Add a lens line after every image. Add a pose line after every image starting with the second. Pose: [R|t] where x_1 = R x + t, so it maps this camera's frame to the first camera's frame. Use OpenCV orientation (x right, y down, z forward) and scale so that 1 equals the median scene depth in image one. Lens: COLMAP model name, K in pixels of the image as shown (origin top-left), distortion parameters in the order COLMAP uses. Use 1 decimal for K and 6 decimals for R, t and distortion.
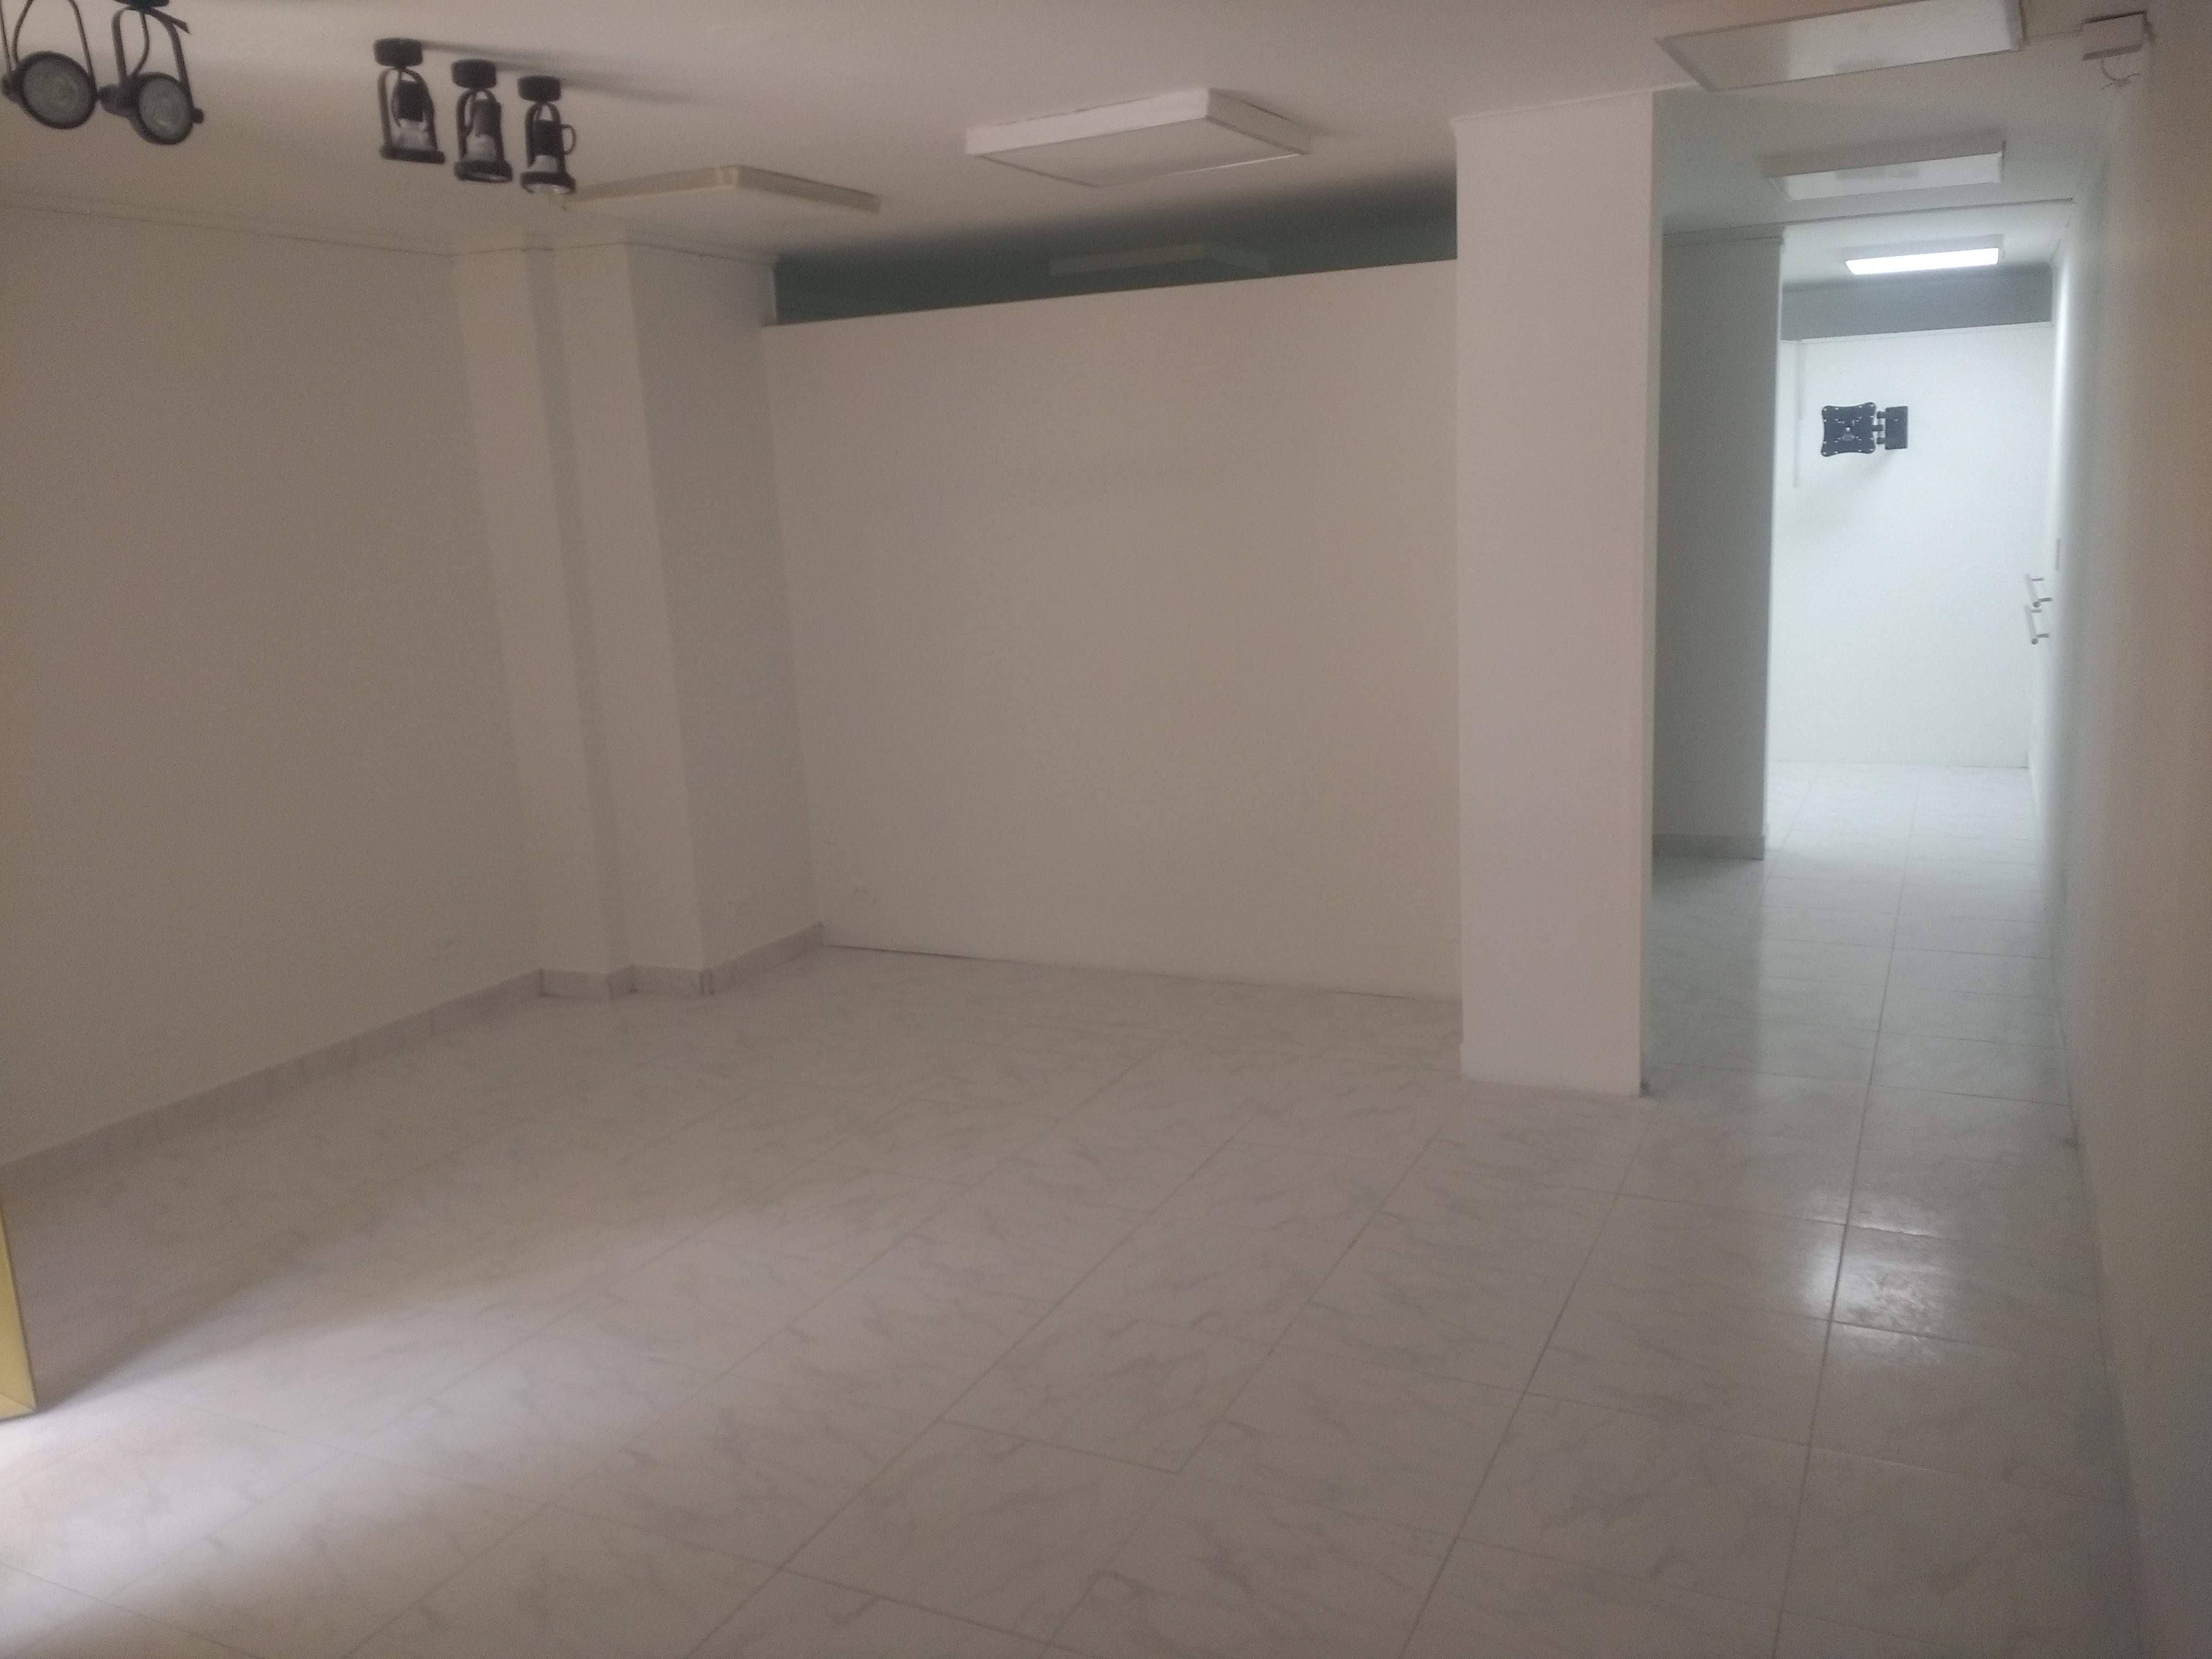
lens RADIAL K [[1840.1, 0, 1074.8], [0, 1840.1, 837.3], [0, 0, 1]] dist [0.090590, -0.116336]
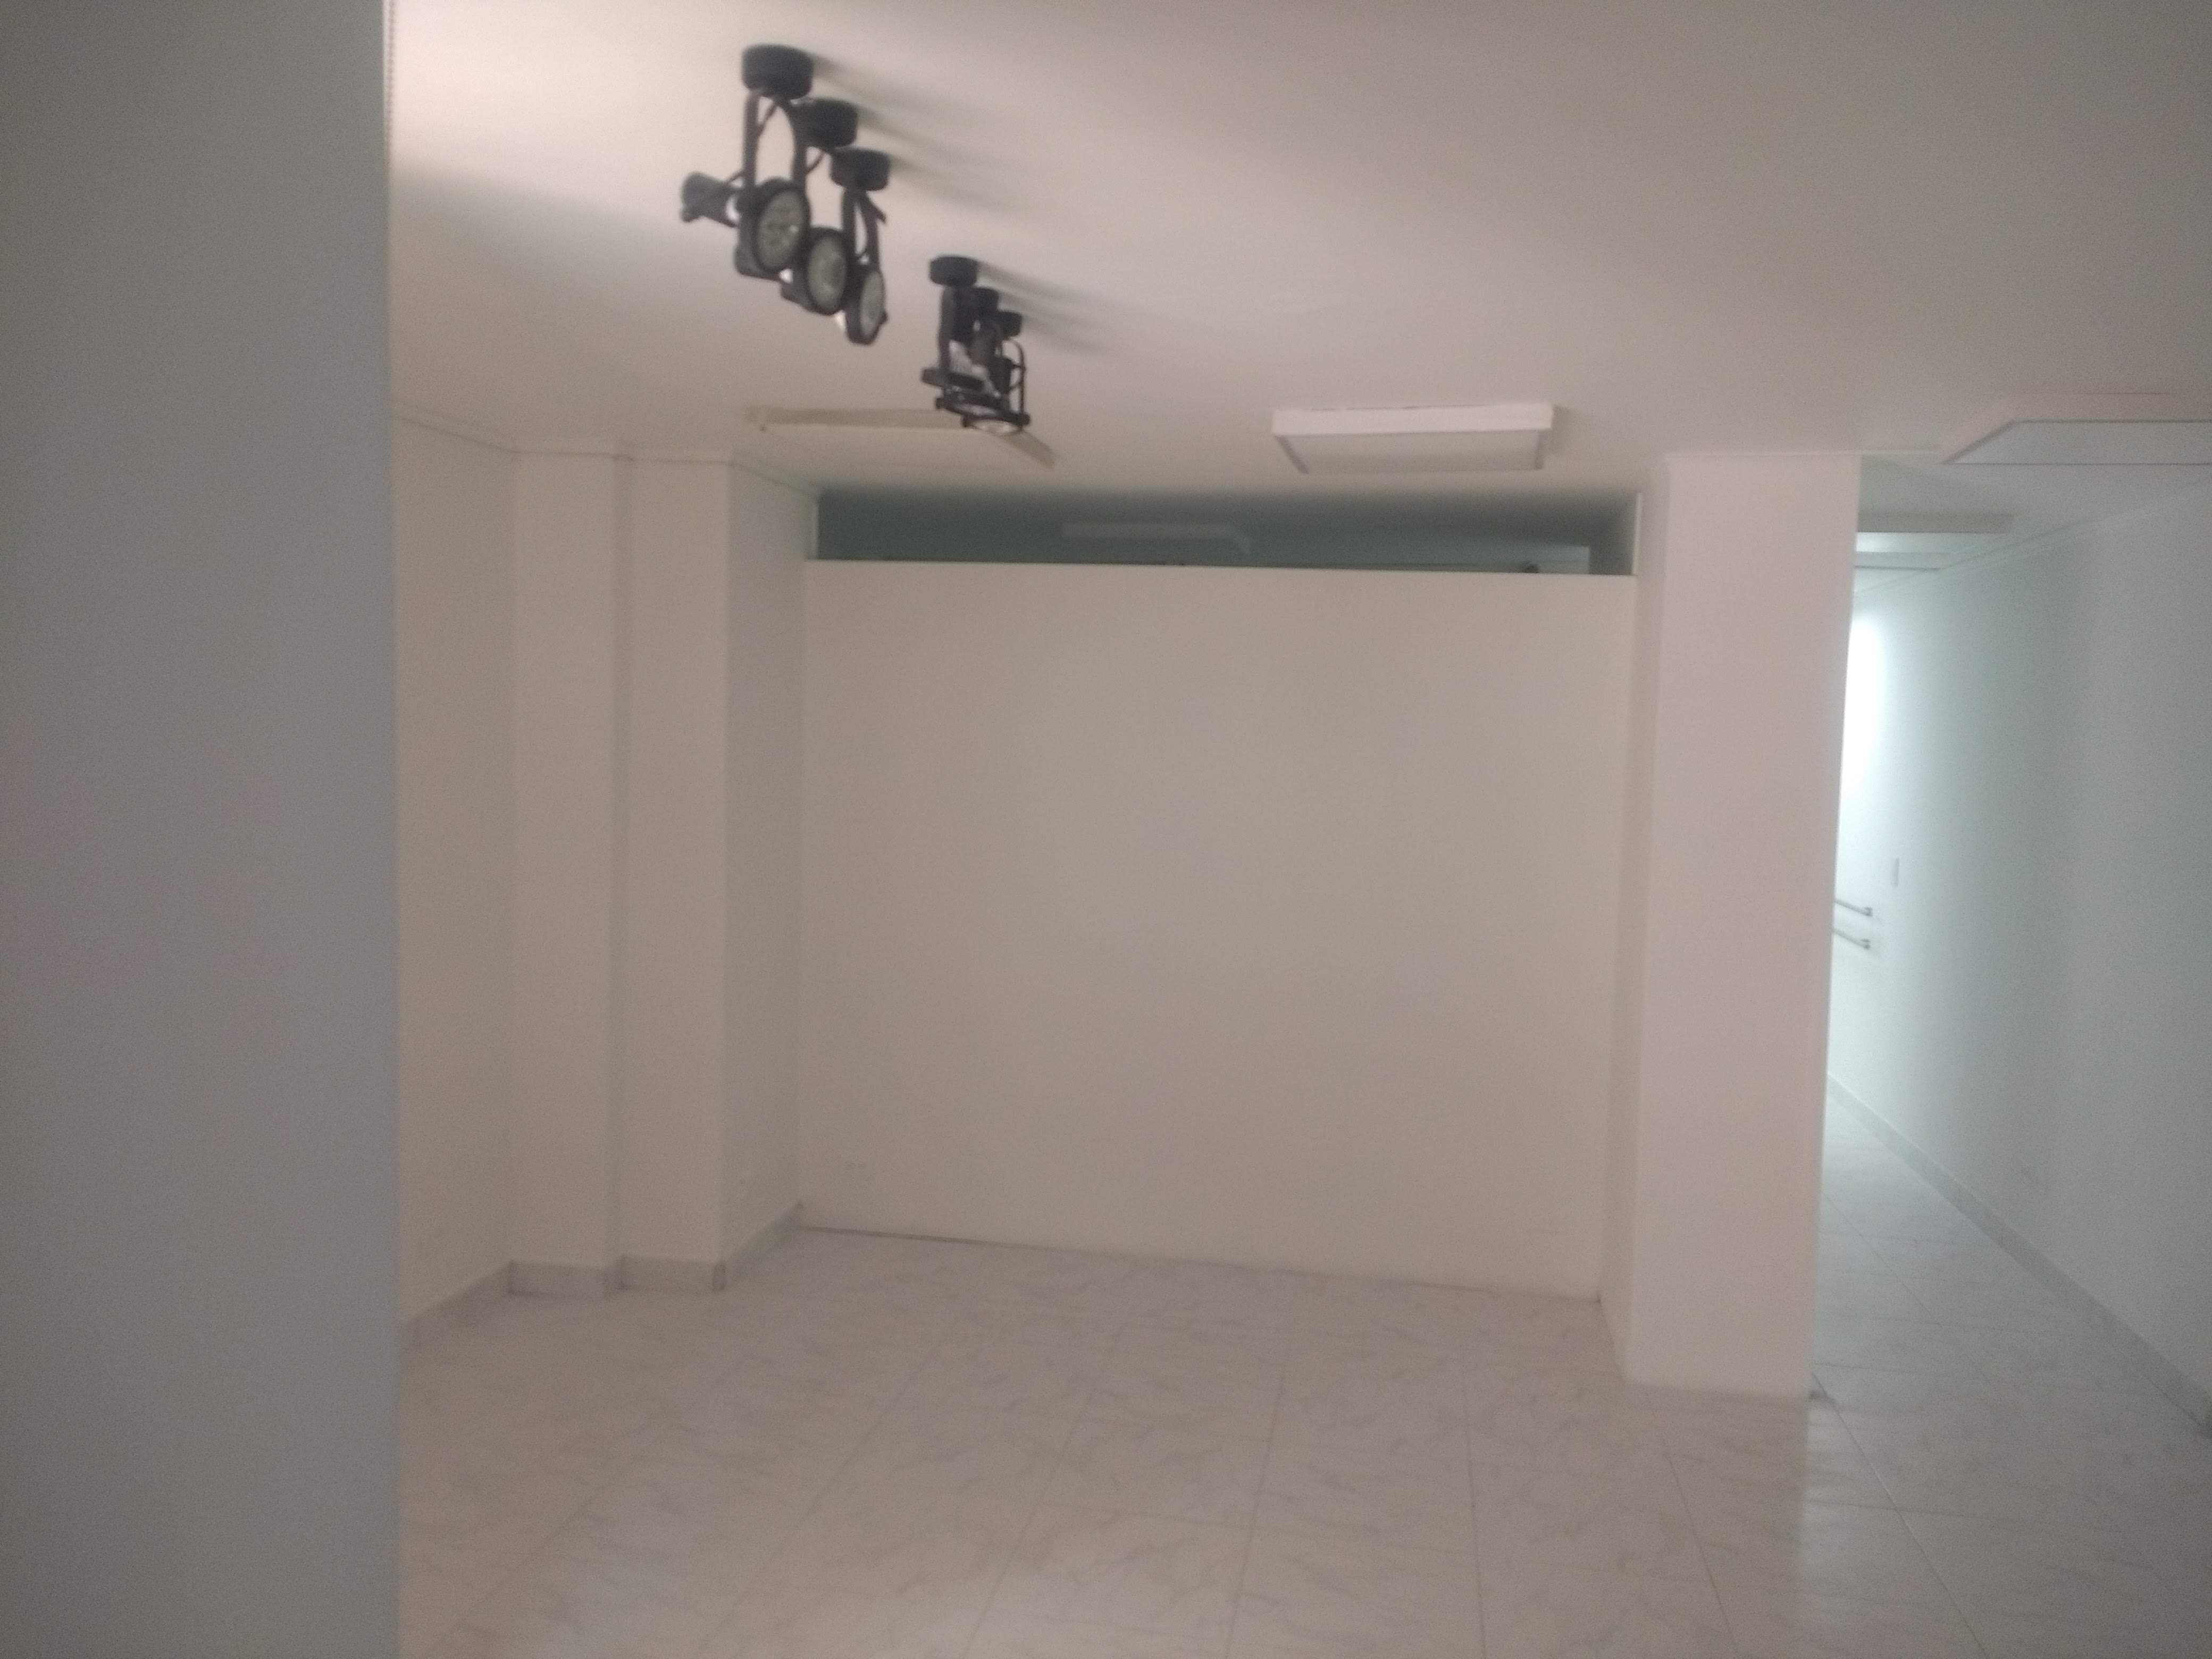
lens RADIAL K [[1840.1, 0, 1088.1], [0, 1840.1, 820.8], [0, 0, 1]] dist [0.090590, -0.116336]
pose [[0.956170, 0.061948, 0.286184, -0.384246], [-0.021945, 0.989776, -0.140929, -0.019680], [-0.291989, 0.128472, 0.947754, 0.112869]]
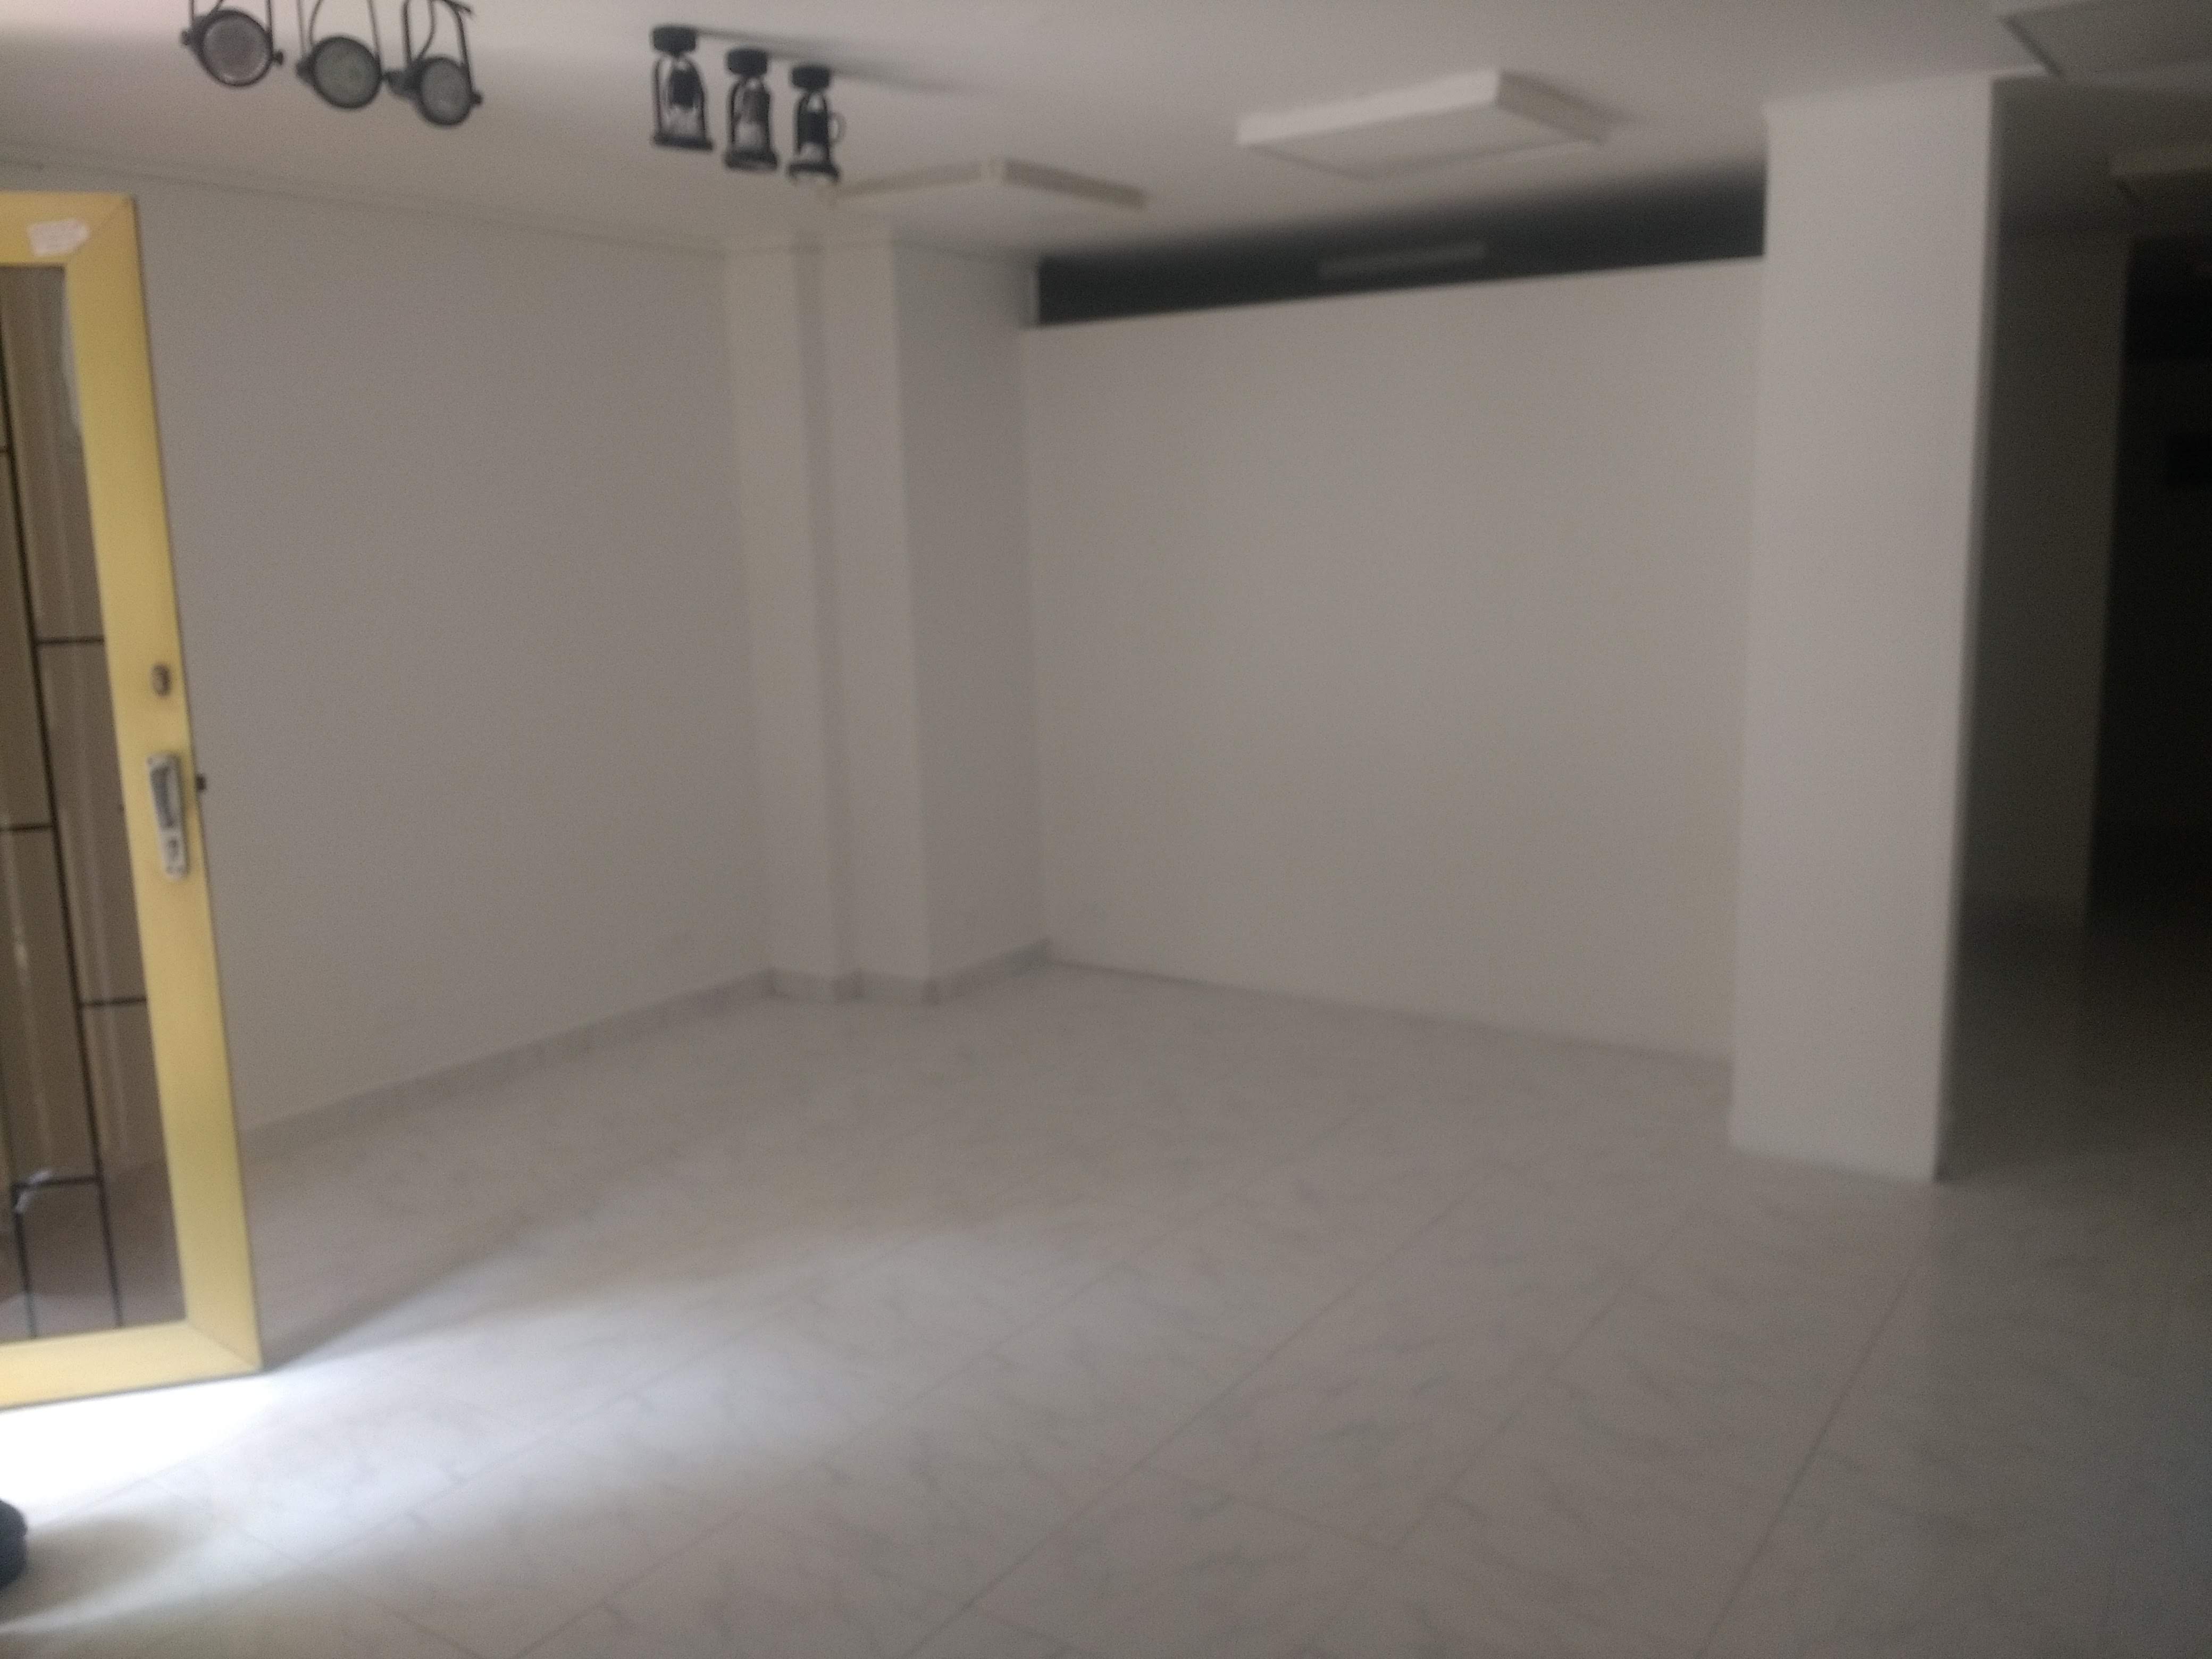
lens RADIAL K [[1840.1, 0, 1068.5], [0, 1840.1, 826.7], [0, 0, 1]] dist [0.090590, -0.116336]
pose [[0.989507, 0.049168, -0.135859, 0.003061], [-0.052296, 0.998440, -0.019550, 0.007827], [0.134686, 0.026449, 0.990535, 0.043380]]
